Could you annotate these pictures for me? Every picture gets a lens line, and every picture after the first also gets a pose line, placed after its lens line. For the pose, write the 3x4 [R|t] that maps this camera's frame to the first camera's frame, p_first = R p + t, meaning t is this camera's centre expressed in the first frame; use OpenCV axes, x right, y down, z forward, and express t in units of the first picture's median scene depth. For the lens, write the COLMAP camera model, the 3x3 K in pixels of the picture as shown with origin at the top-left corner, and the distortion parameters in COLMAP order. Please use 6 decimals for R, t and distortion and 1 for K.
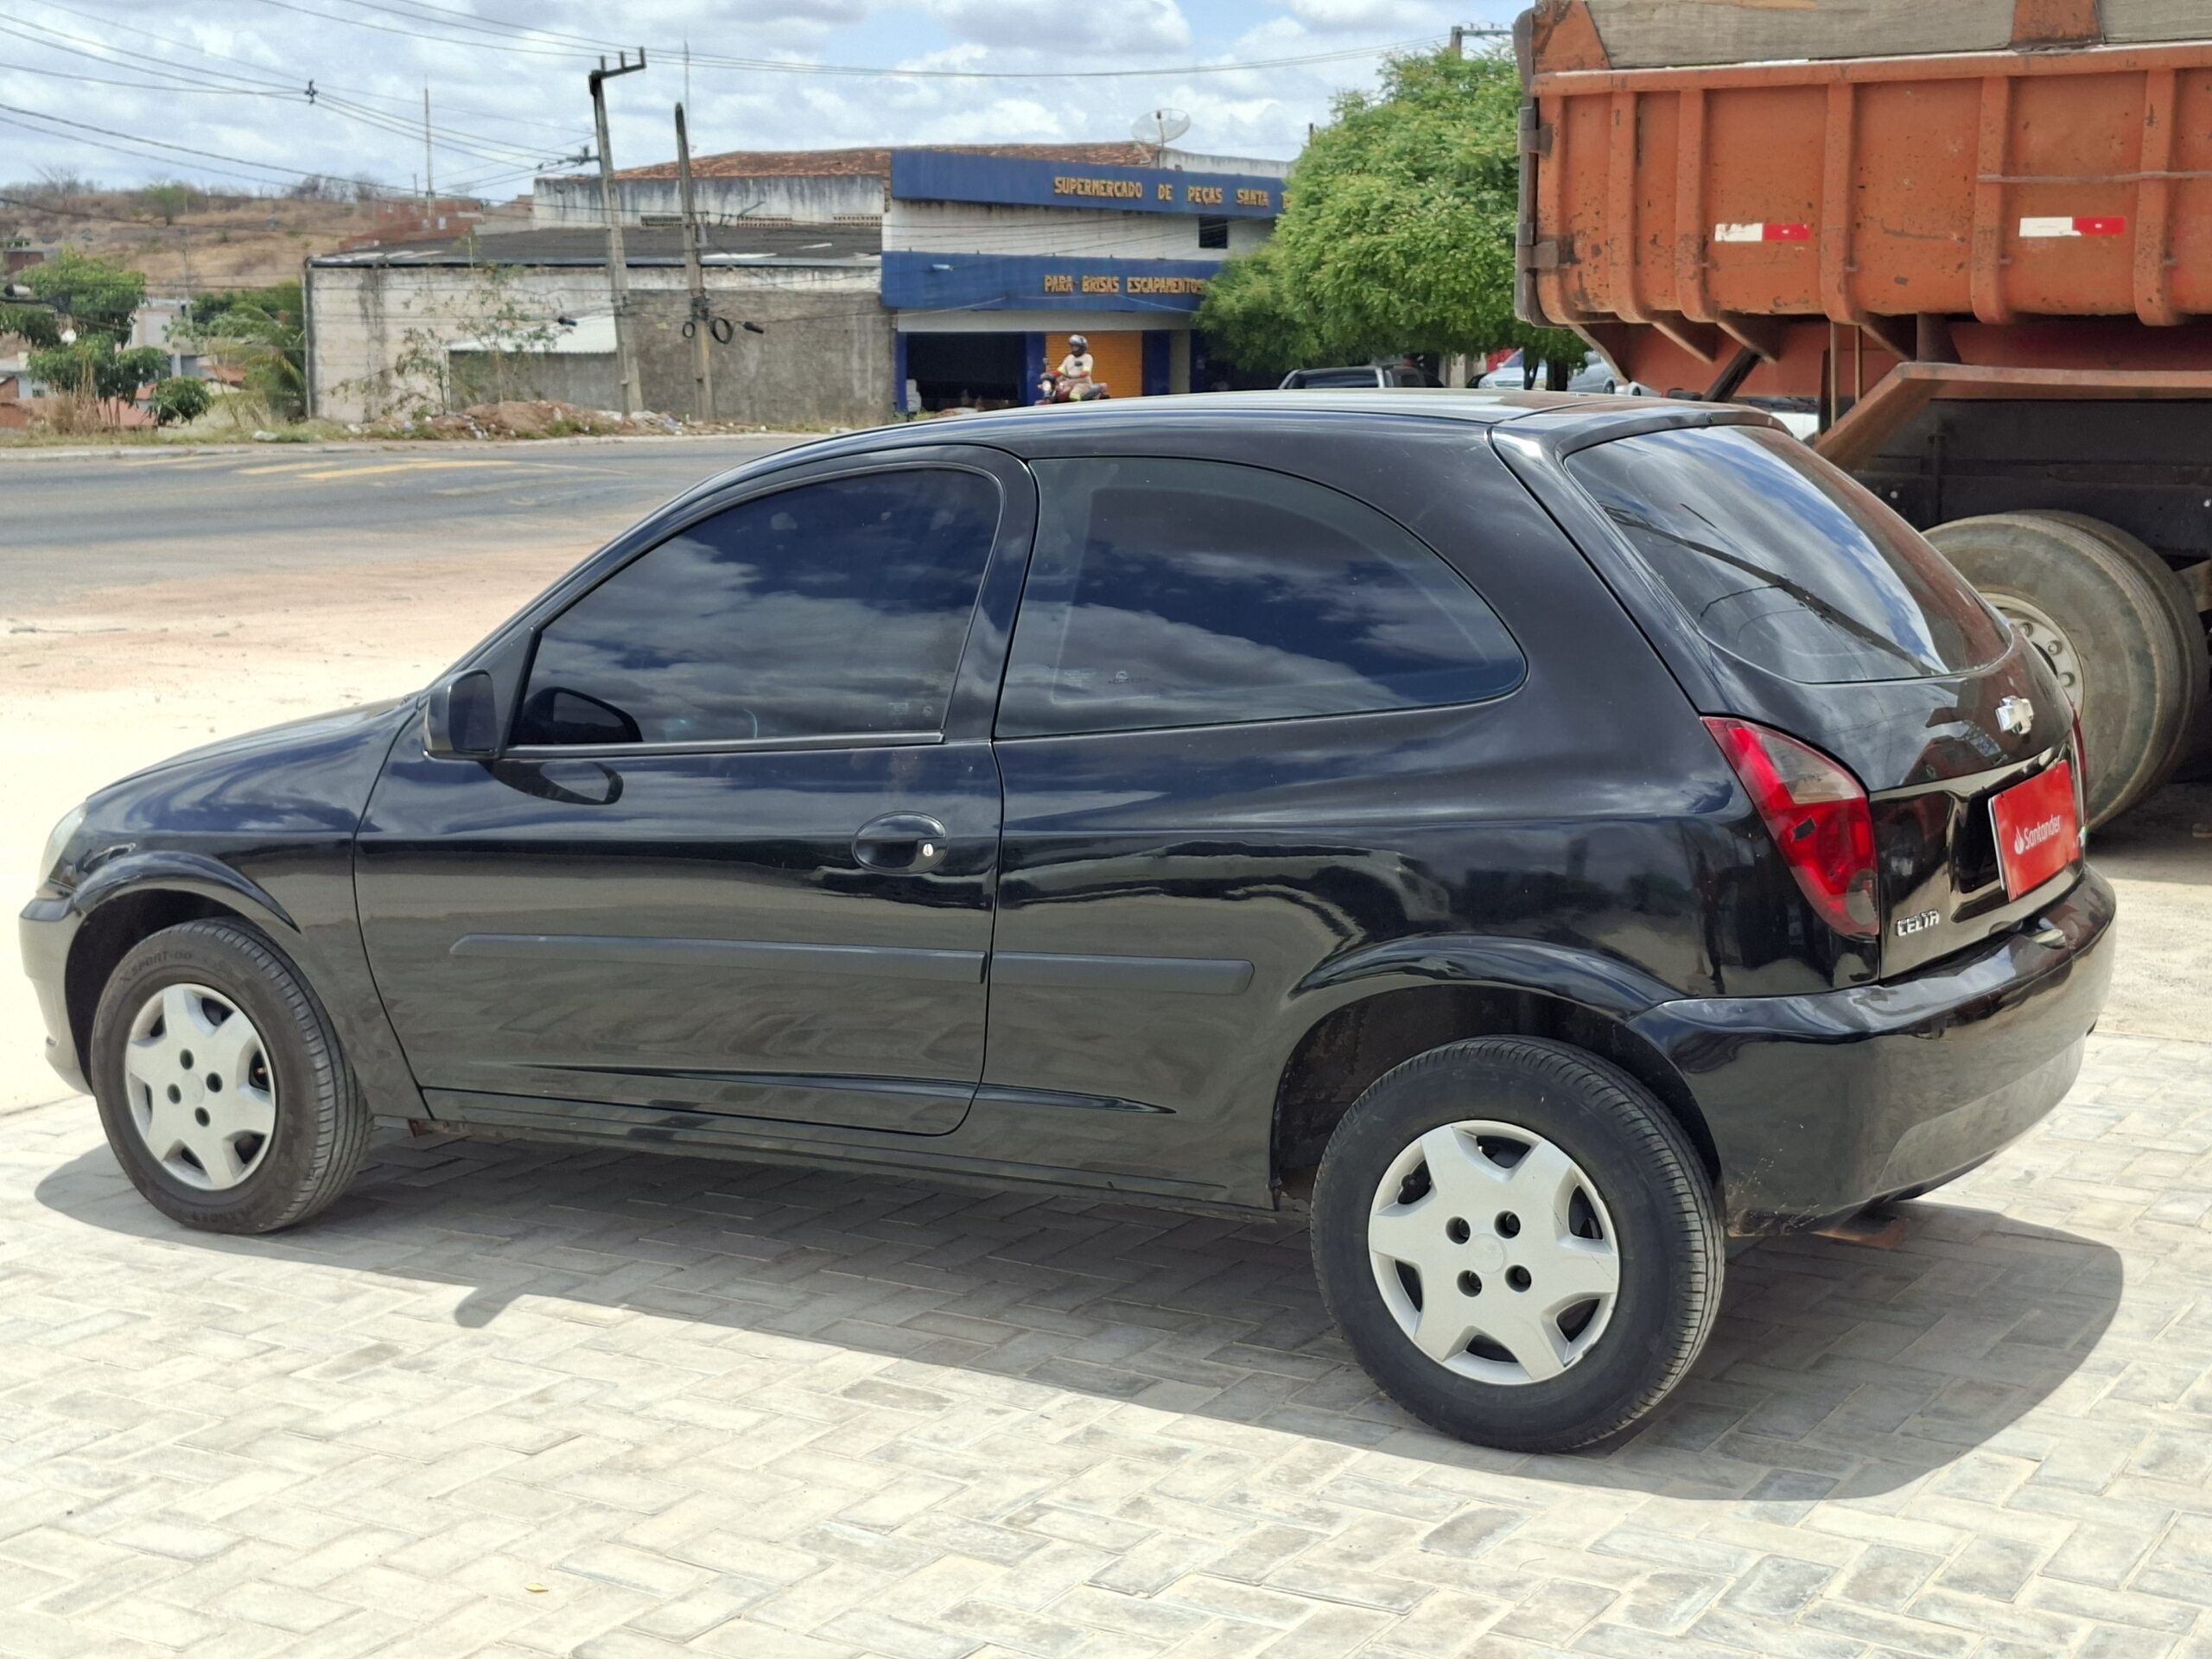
lens RADIAL K [[3068.2, 0, 1104.9], [0, 3068.2, 877.6], [0, 0, 1]] dist [0.106538, 0.000000]
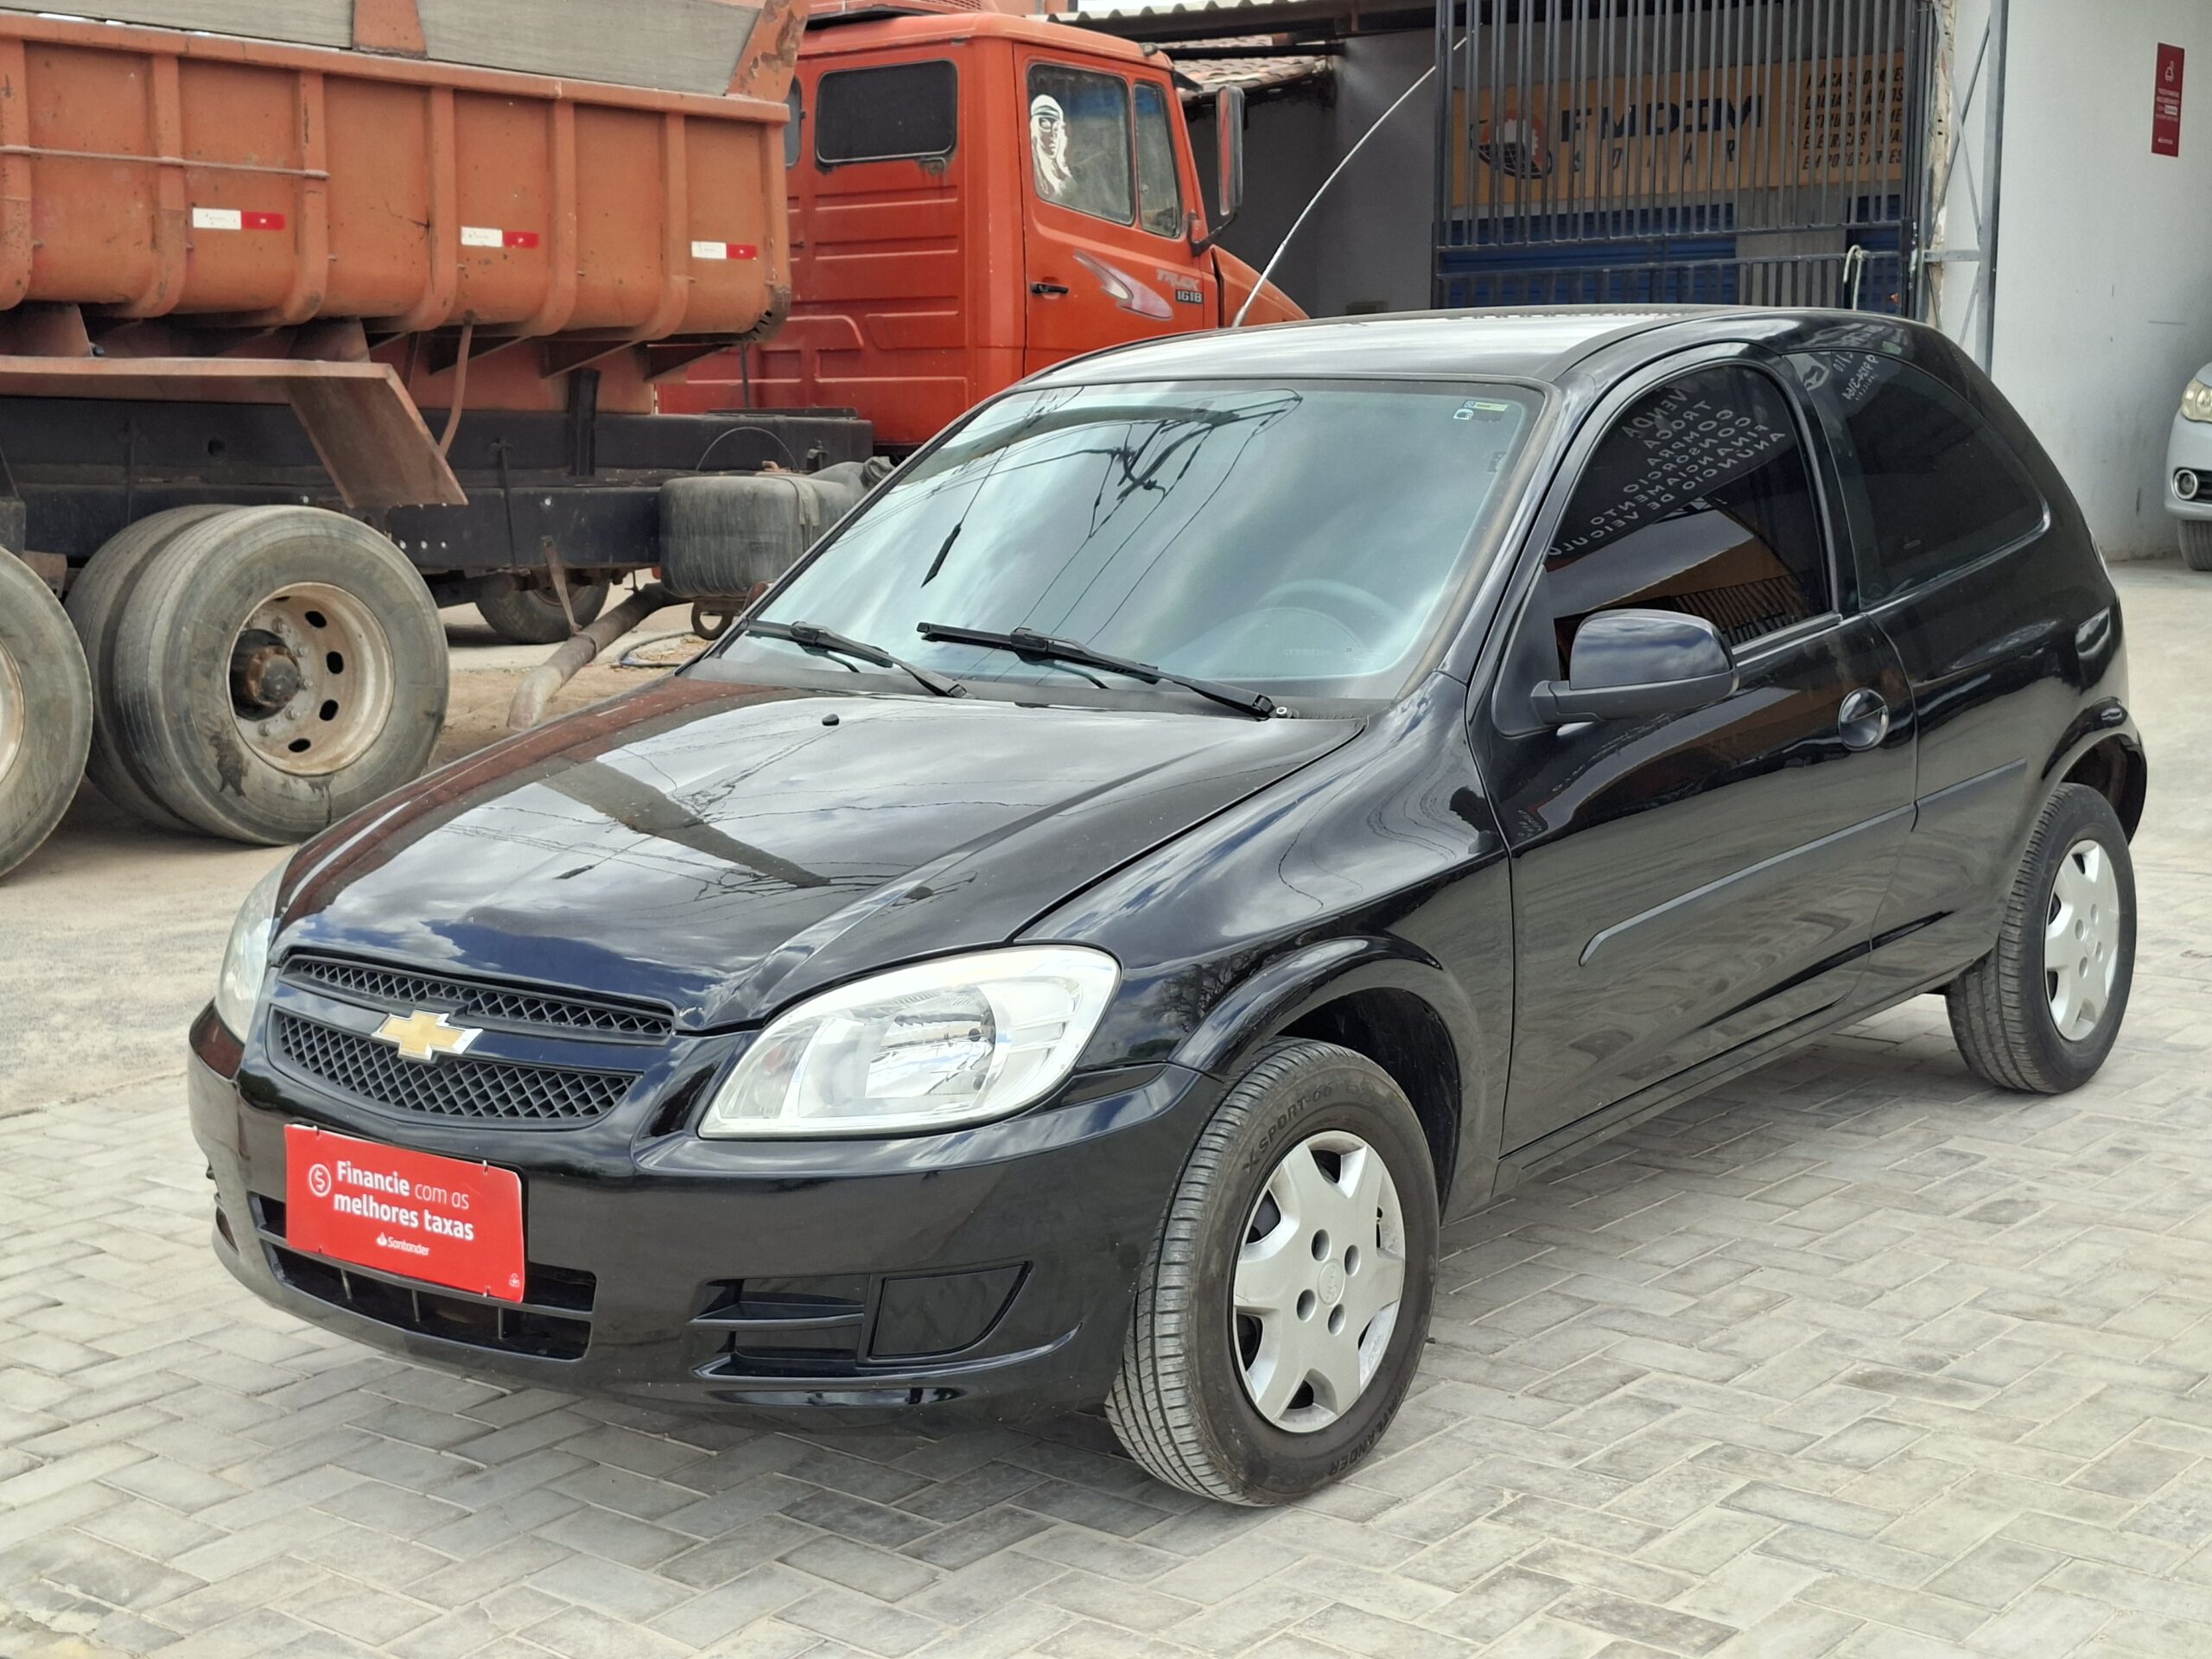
lens RADIAL K [[3068.2, 0, 1118.4], [0, 3068.2, 851.3], [0, 0, 1]] dist [0.106538, 0.000000]
pose [[0.124846, -0.142237, 0.981928, -0.943400], [0.175980, 0.977154, 0.119171, -0.113921], [-0.976445, 0.157922, 0.147024, 0.913924]]
